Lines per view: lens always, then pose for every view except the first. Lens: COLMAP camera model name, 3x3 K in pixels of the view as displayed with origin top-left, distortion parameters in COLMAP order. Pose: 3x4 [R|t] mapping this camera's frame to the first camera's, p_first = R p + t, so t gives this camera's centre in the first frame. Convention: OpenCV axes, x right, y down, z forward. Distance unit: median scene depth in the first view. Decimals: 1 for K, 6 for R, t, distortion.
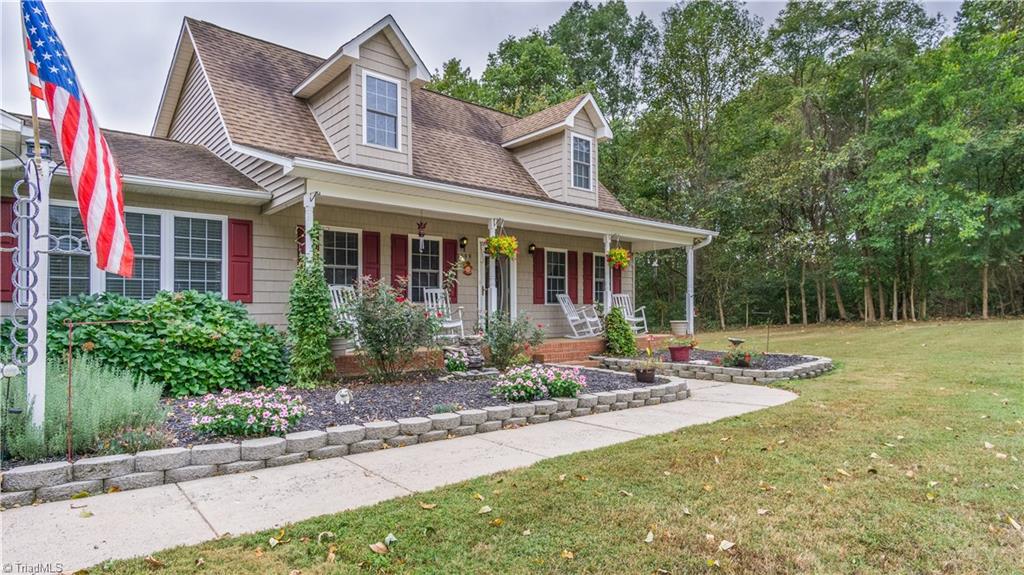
lens RADIAL K [[540.2, 0, 545.7], [0, 540.2, 333.2], [0, 0, 1]] dist [0.005257, 0.000150]
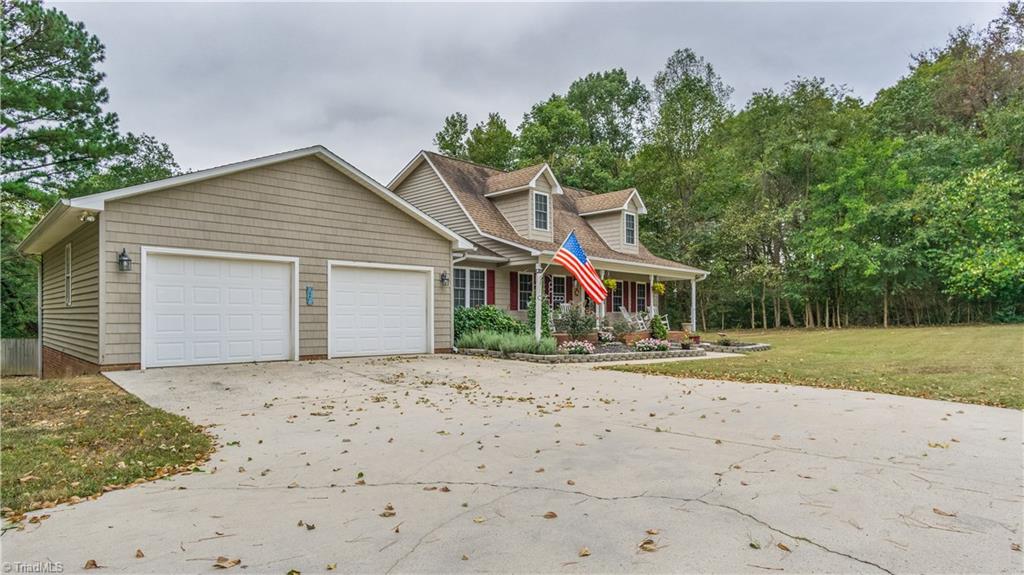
lens RADIAL K [[560.5, 0, 513.0], [0, 560.5, 306.4], [0, 0, 1]] dist [0.000597, 0.001675]
pose [[0.999654, 0.023822, 0.011131, -0.237799], [-0.023226, 0.998432, -0.050928, 0.019219], [-0.012326, 0.050651, 0.998640, -0.558608]]
